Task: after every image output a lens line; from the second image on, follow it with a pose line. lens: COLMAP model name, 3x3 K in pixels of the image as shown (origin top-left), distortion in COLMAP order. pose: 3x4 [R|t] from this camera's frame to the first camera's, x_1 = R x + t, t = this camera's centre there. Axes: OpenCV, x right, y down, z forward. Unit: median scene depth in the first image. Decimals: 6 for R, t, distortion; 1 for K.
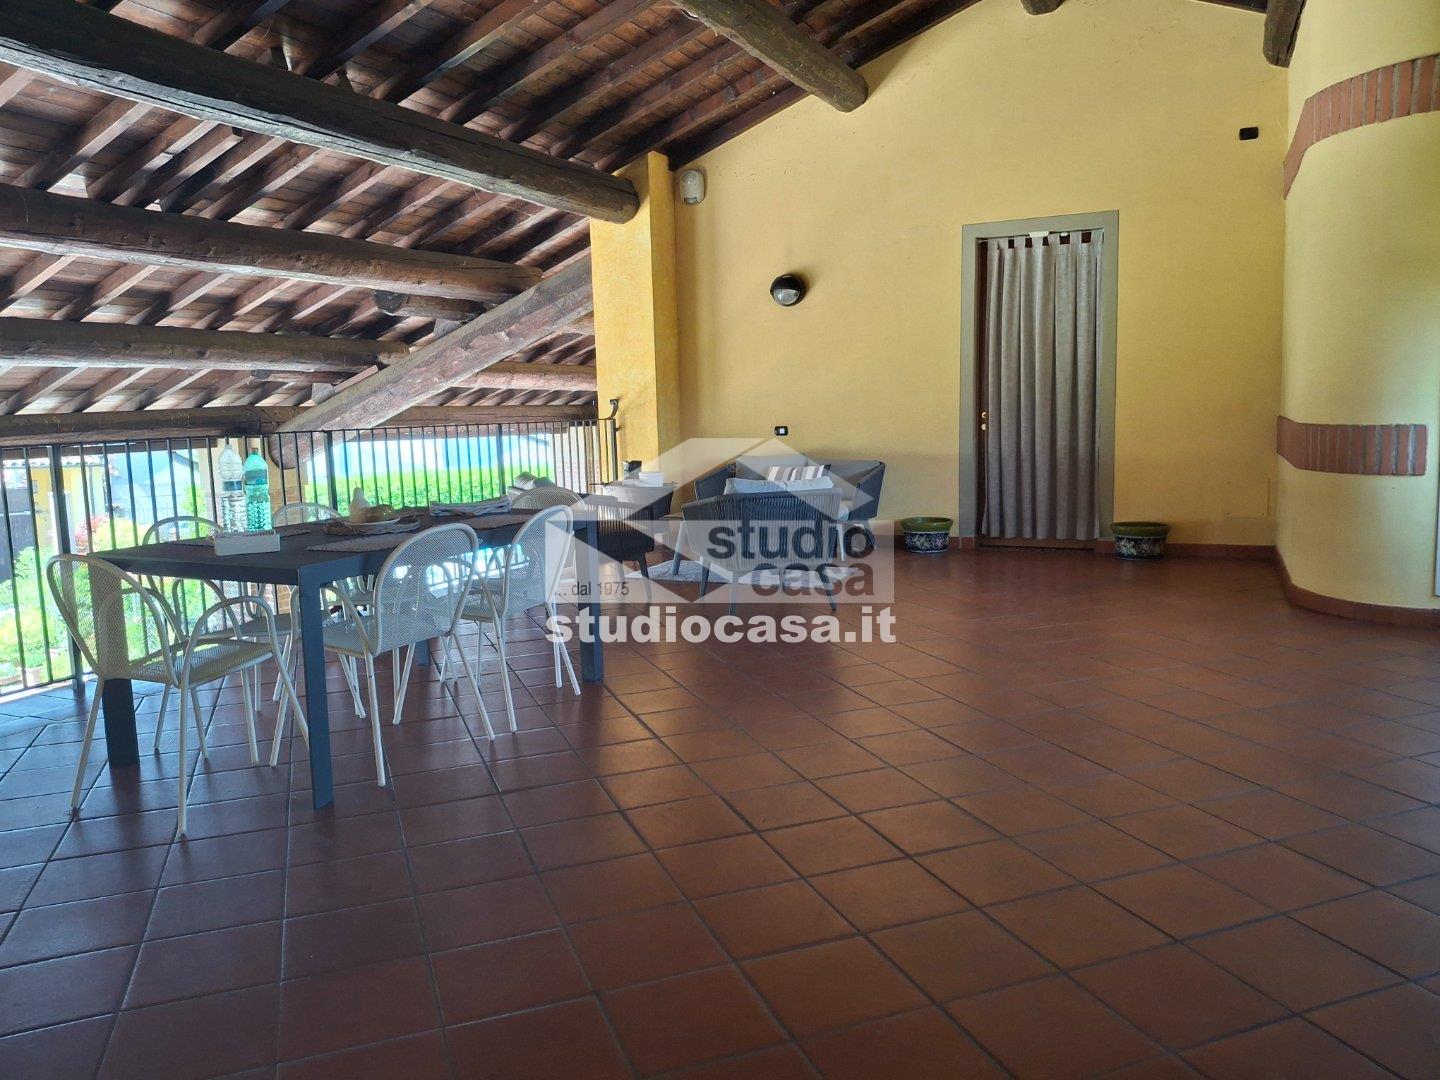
lens RADIAL K [[1066.0, 0, 706.0], [0, 1066.0, 539.6], [0, 0, 1]] dist [0.076984, -0.138956]
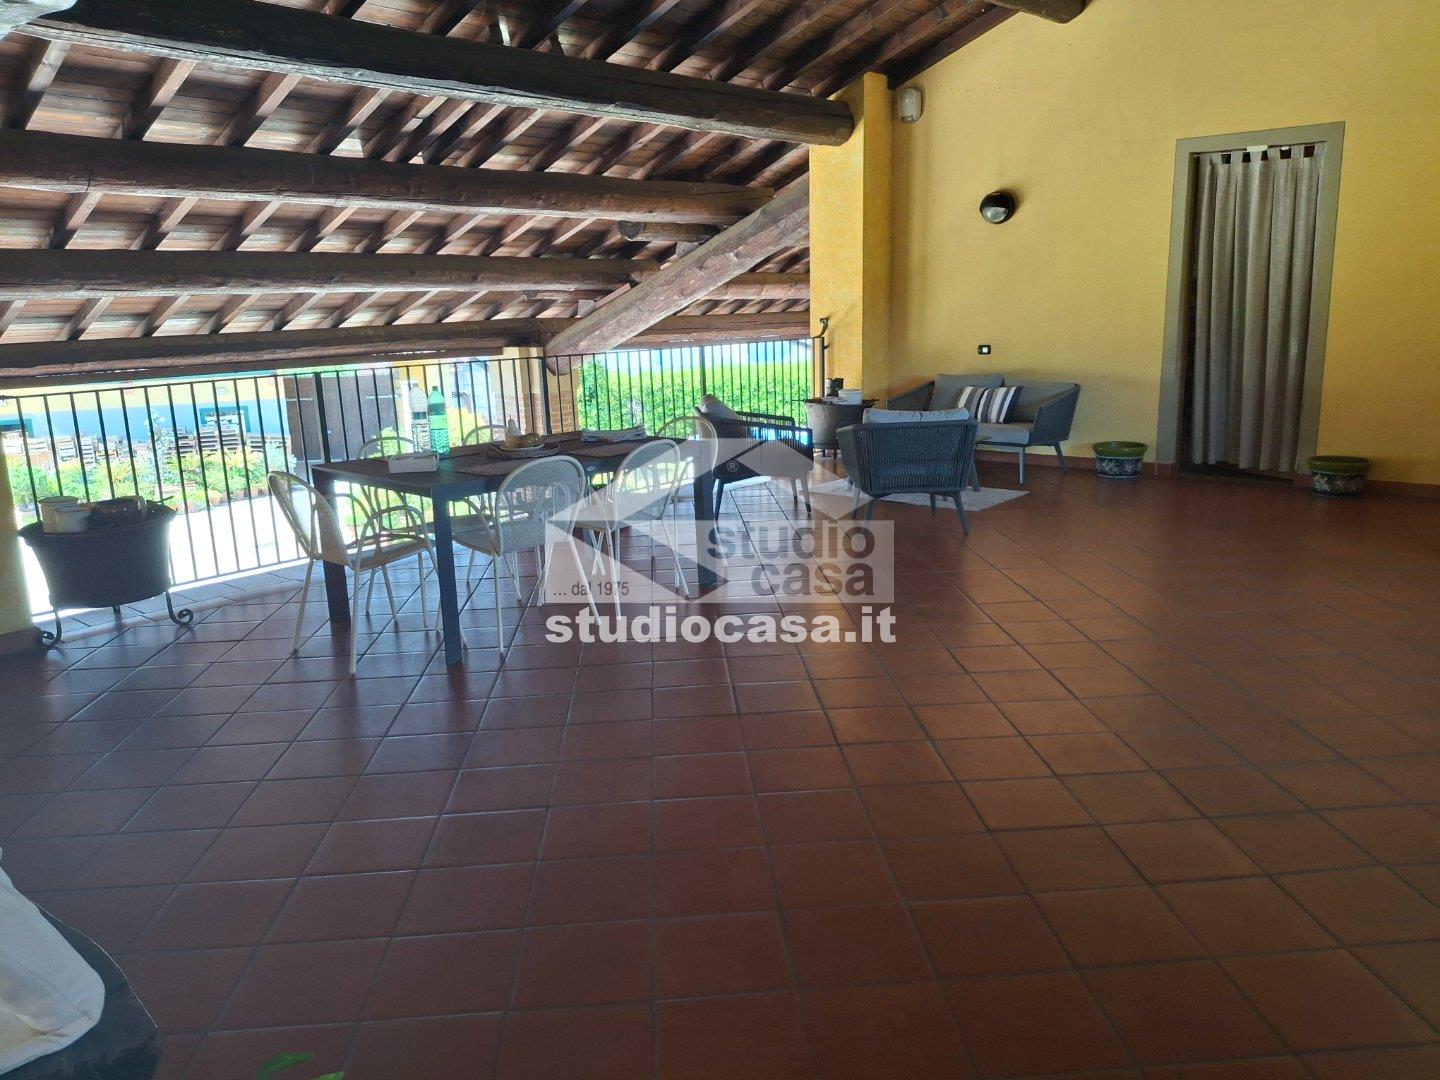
lens RADIAL K [[1066.0, 0, 716.5], [0, 1066.0, 548.6], [0, 0, 1]] dist [0.076984, -0.138956]
pose [[0.960425, 0.062122, -0.271522, 0.124934], [-0.032678, 0.993210, 0.111651, -0.022013], [0.276614, -0.098360, 0.955934, -0.070578]]
